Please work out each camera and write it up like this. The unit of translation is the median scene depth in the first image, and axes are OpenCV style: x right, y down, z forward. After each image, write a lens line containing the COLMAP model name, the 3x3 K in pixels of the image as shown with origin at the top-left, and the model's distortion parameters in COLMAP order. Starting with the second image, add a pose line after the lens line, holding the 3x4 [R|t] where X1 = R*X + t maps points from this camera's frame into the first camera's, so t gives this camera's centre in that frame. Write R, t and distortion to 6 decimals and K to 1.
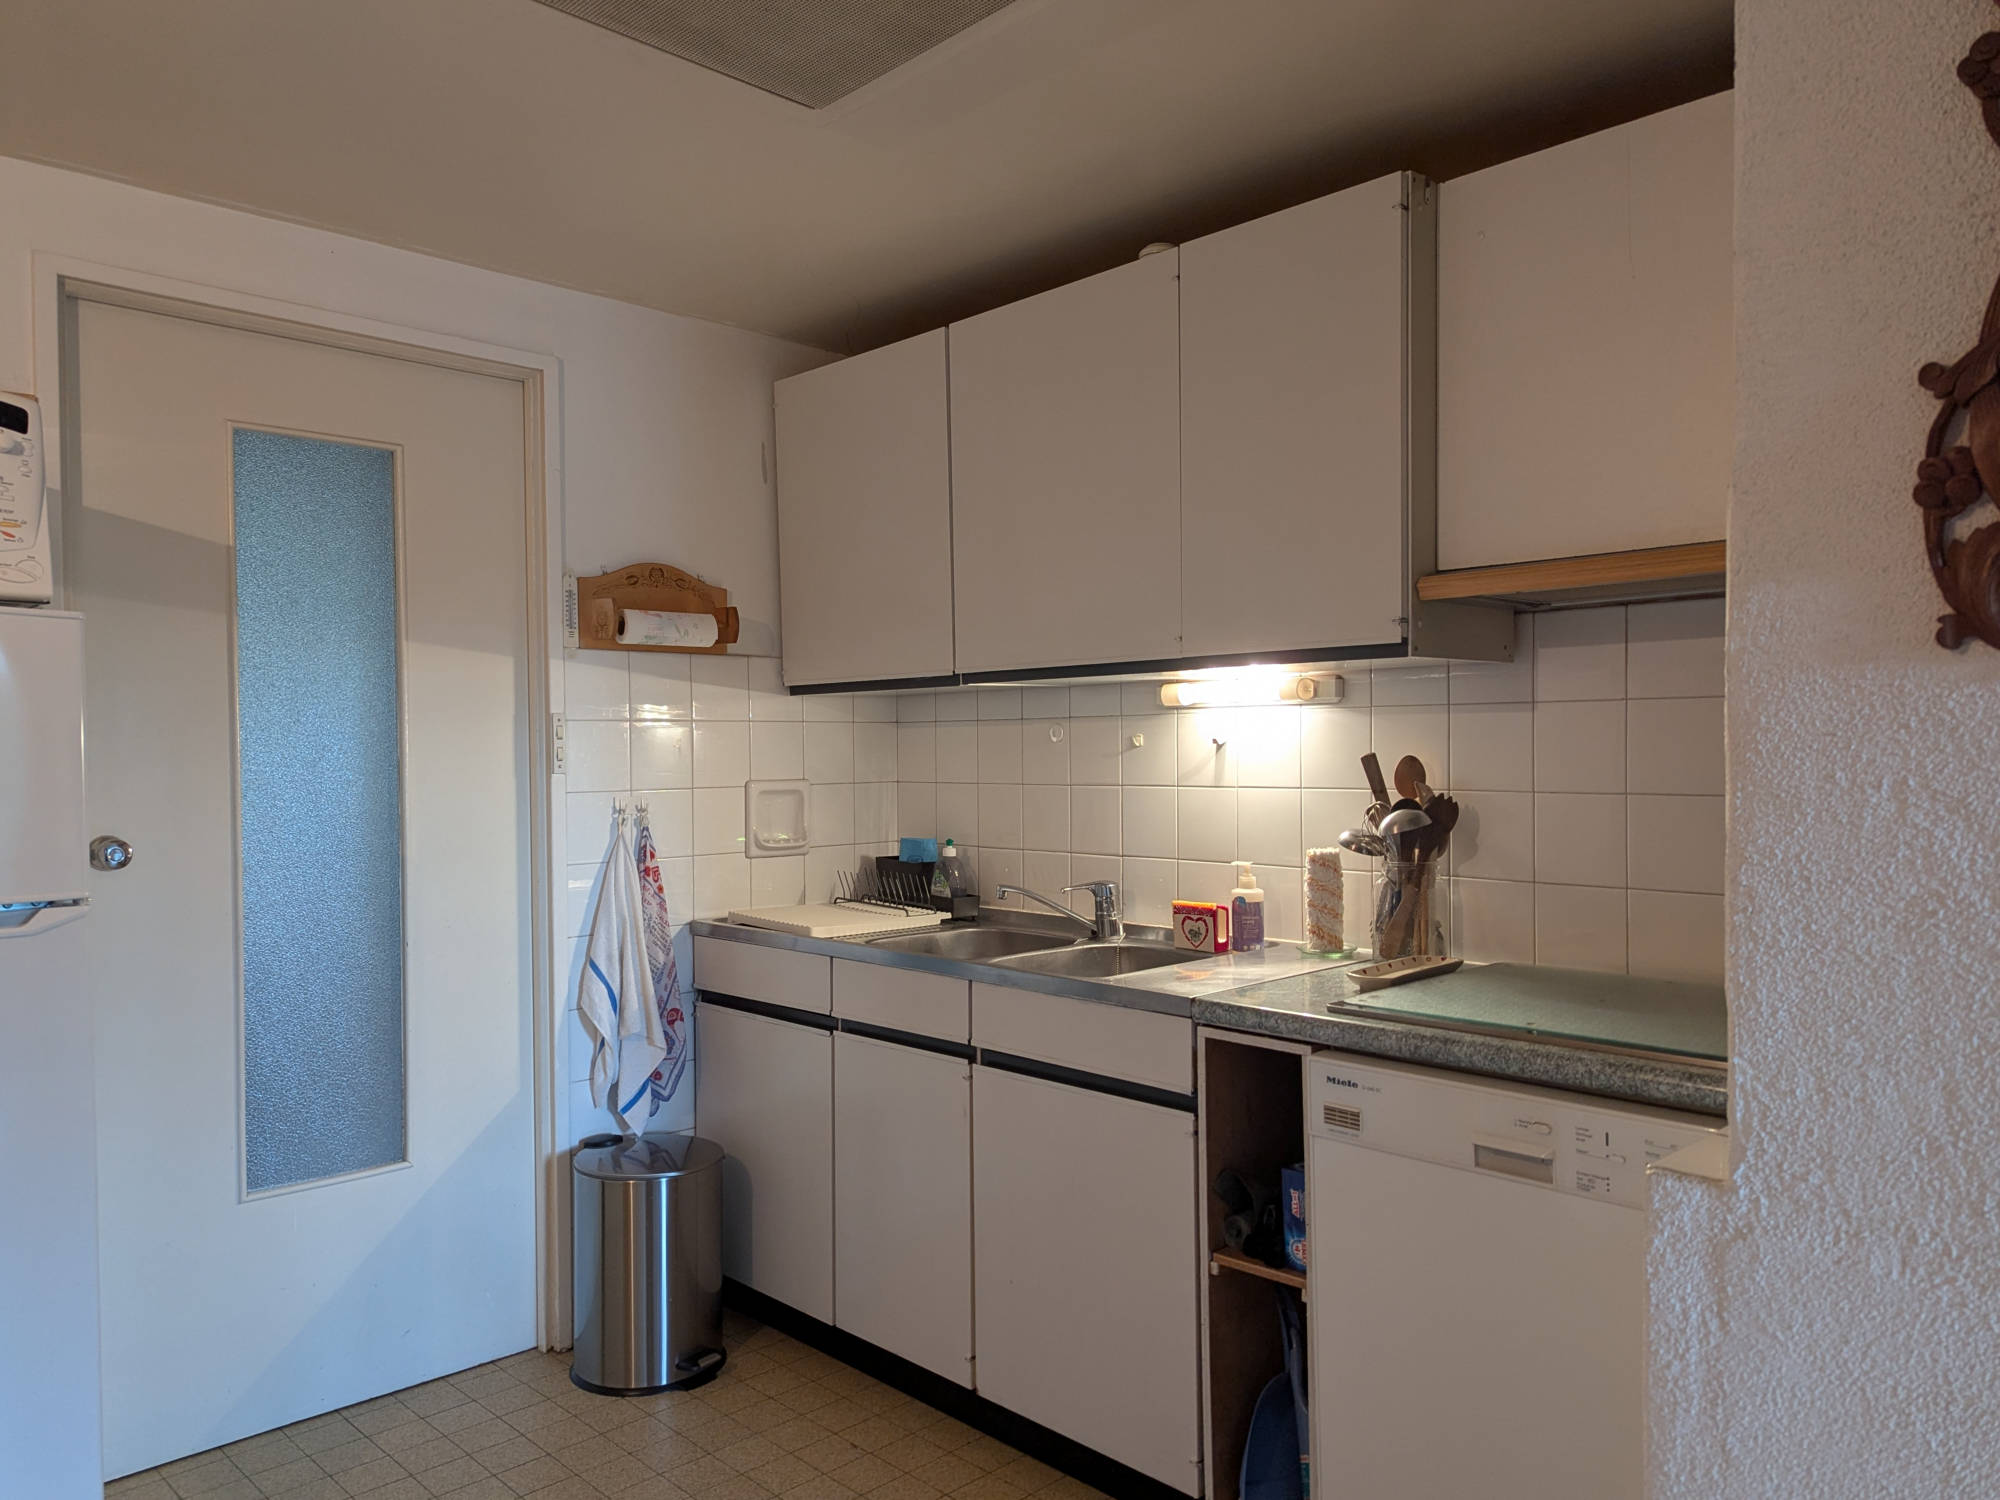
lens RADIAL K [[1277.6, 0, 994.9], [0, 1277.6, 795.1], [0, 0, 1]] dist [0.053617, -0.054220]
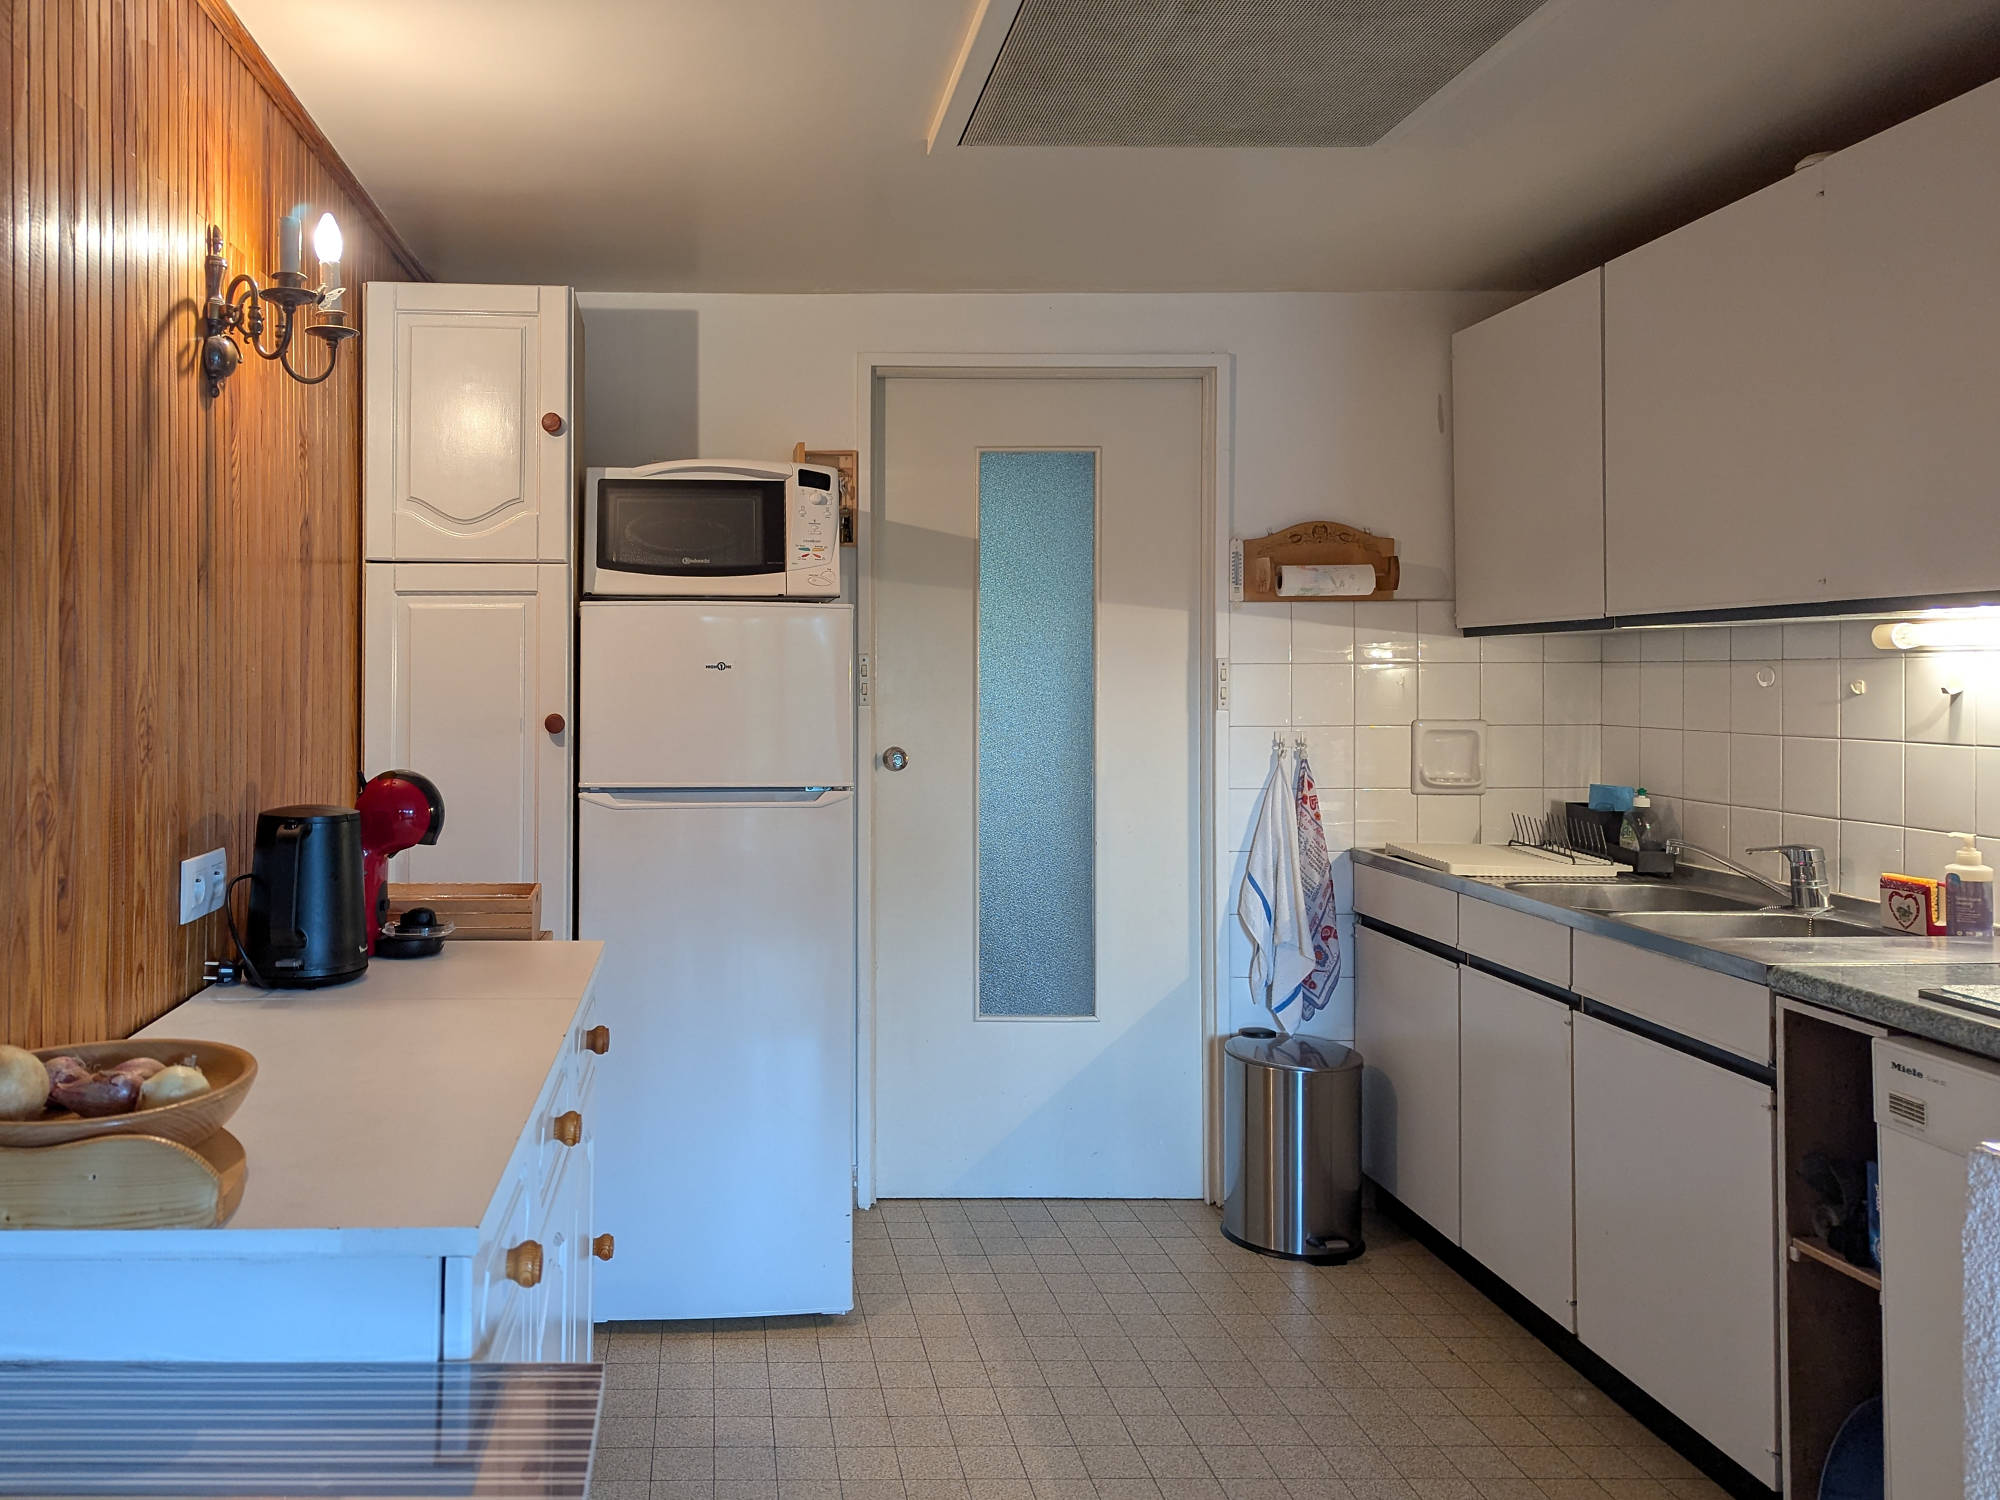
lens RADIAL K [[1371.5, 0, 1000.0], [0, 1371.5, 750.0], [0, 0, 1]] dist [0.037003, -0.032590]
pose [[0.815816, 0.043615, -0.576665, 0.204885], [-0.032766, 0.999036, 0.029206, -0.009547], [0.577383, -0.004931, 0.816458, -0.126970]]
